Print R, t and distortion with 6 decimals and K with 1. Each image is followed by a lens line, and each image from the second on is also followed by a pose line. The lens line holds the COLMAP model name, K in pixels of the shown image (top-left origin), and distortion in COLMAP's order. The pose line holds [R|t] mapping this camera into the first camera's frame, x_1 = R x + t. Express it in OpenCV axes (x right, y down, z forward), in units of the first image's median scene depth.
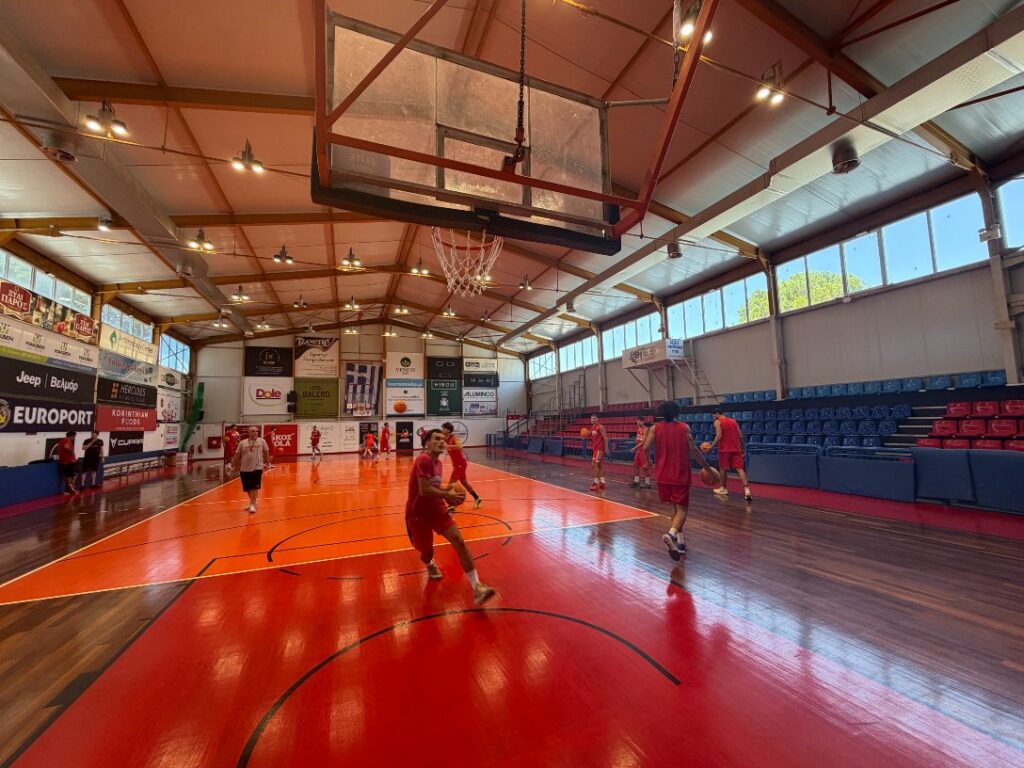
lens RADIAL K [[408.2, 0, 513.2], [0, 408.2, 386.1], [0, 0, 1]] dist [-0.001388, 0.001275]
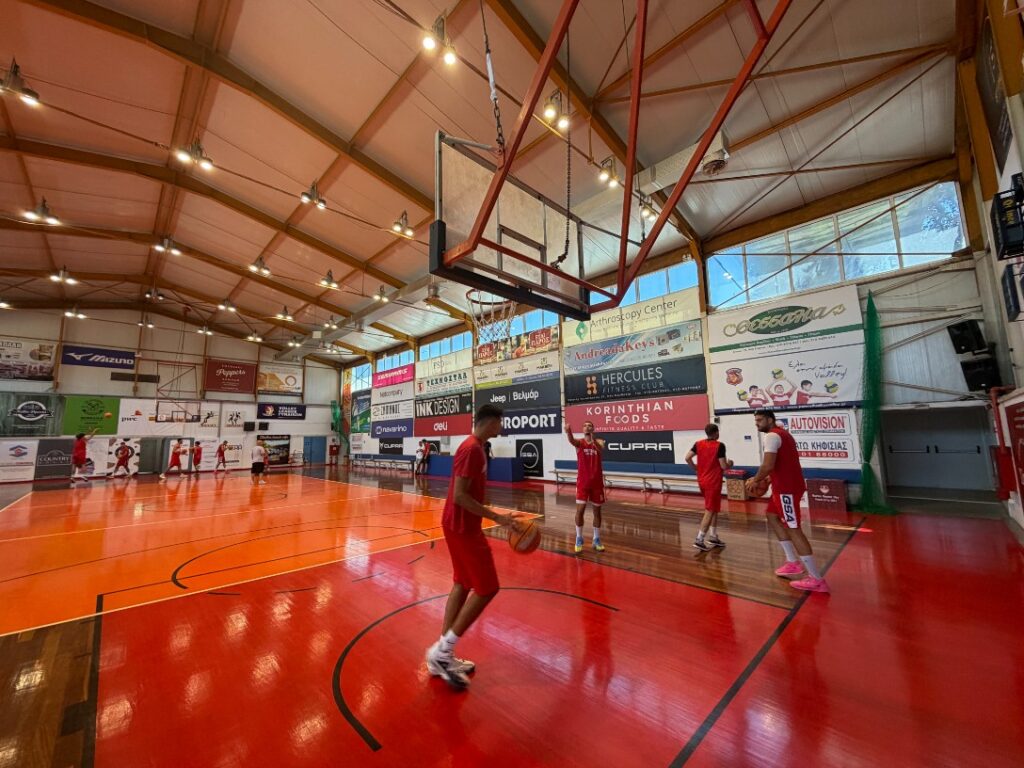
lens RADIAL K [[408.2, 0, 510.1], [0, 408.2, 383.9], [0, 0, 1]] dist [-0.001388, 0.001275]
pose [[-0.925603, -0.004592, -0.378467, -0.319706], [0.078371, 0.975931, -0.203511, 0.111787], [0.370292, -0.218031, -0.902965, 1.127573]]
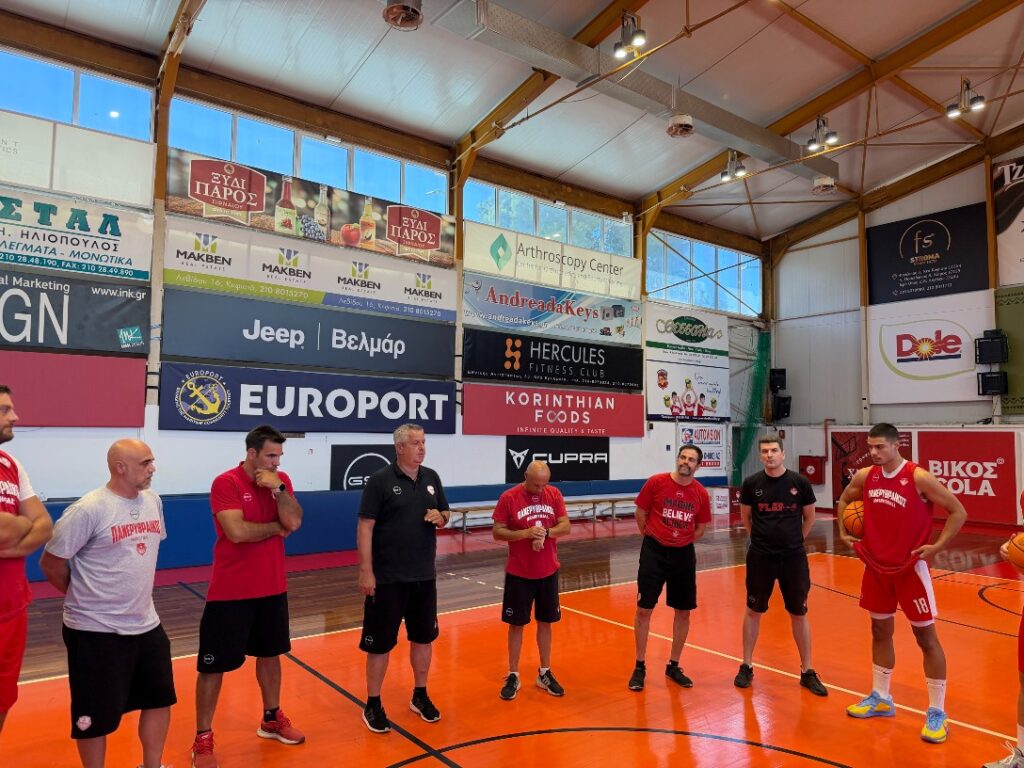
lens RADIAL K [[703.6, 0, 505.6], [0, 703.6, 398.5], [0, 0, 1]] dist [0.047859, -0.059155]
pose [[0.267914, -0.027256, -0.963057, -0.099211], [0.073612, 0.997257, -0.007746, 0.046512], [0.960627, -0.068817, 0.269185, 0.495507]]
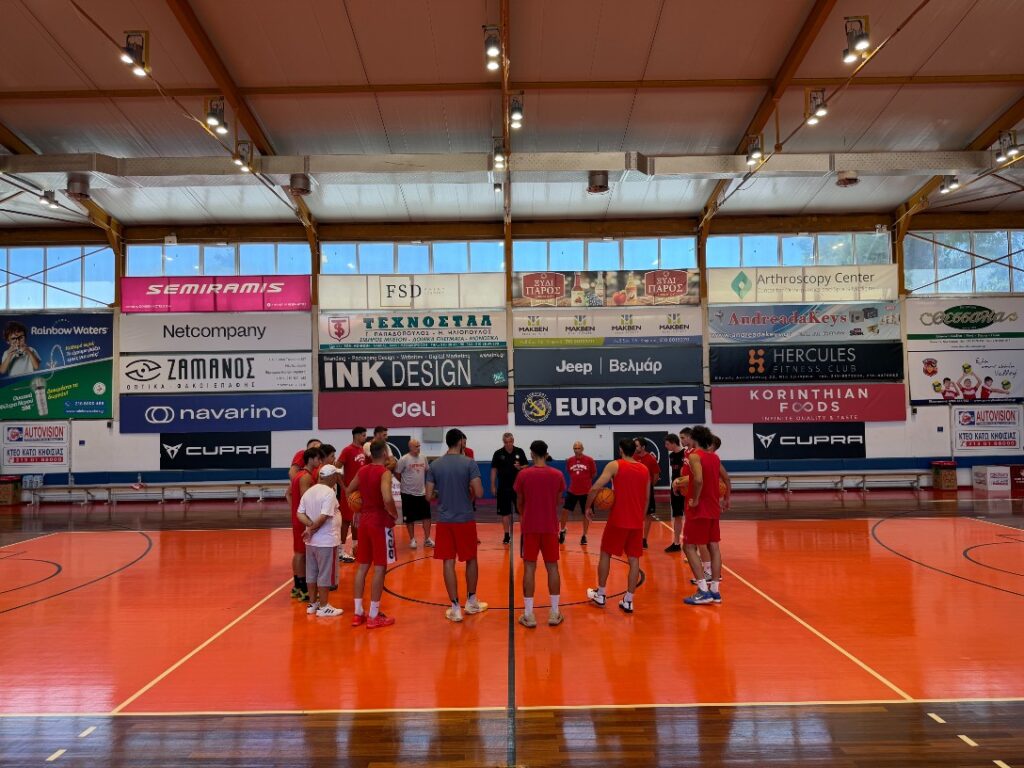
lens RADIAL K [[703.6, 0, 496.8], [0, 703.6, 381.2], [0, 0, 1]] dist [0.047859, -0.059155]
pose [[-0.378901, -0.011142, -0.925370, 0.157794], [0.111803, 0.992053, -0.057724, 0.040694], [0.918659, -0.125330, -0.374644, 0.681993]]
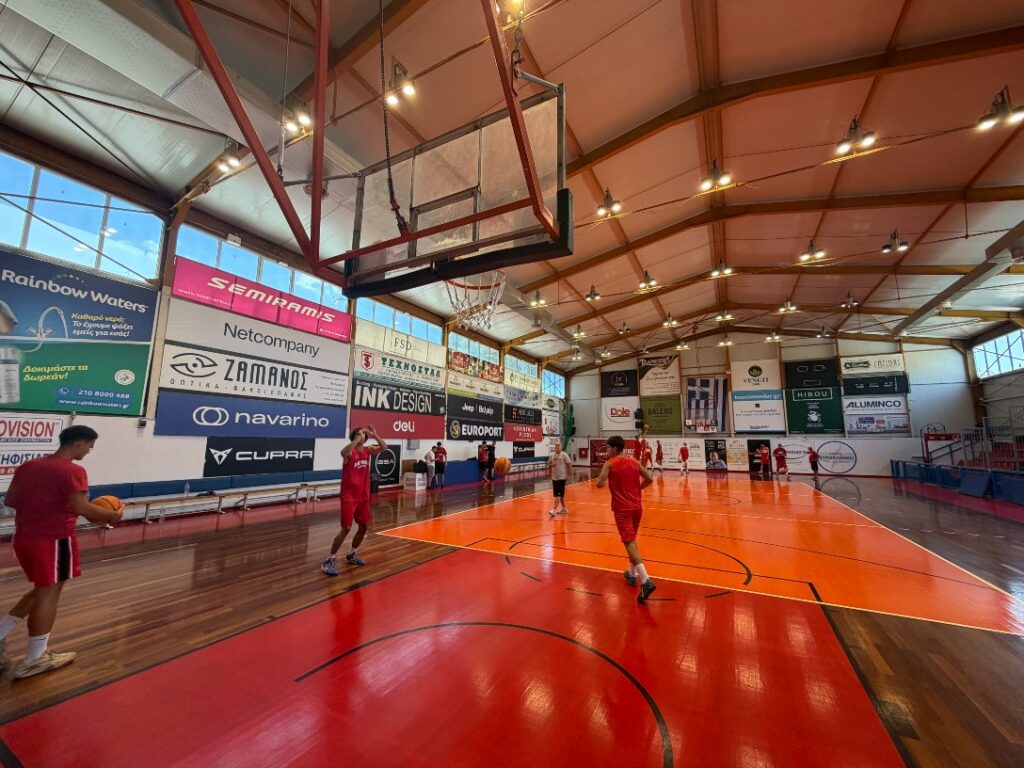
lens RADIAL K [[408.2, 0, 506.7], [0, 408.2, 384.4], [0, 0, 1]] dist [-0.001388, 0.001275]
pose [[0.631585, -0.078540, -0.771319, 0.087595], [0.046203, 0.996900, -0.063678, 0.000153], [0.773929, 0.004581, 0.633256, 0.039142]]
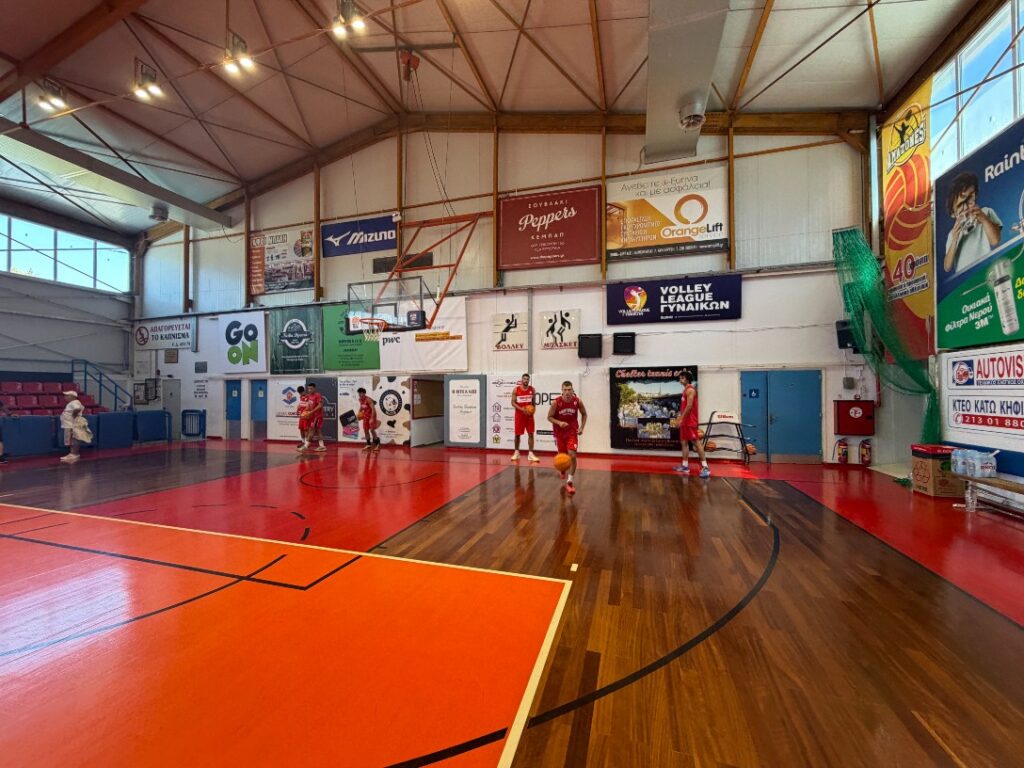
lens RADIAL K [[408.2, 0, 512.0], [0, 408.2, 387.4], [0, 0, 1]] dist [-0.001388, 0.001275]
pose [[-0.773884, 0.036362, 0.632283, -0.292077], [-0.033843, 0.994550, -0.098617, 0.037440], [-0.632423, -0.097716, -0.768435, 0.279006]]
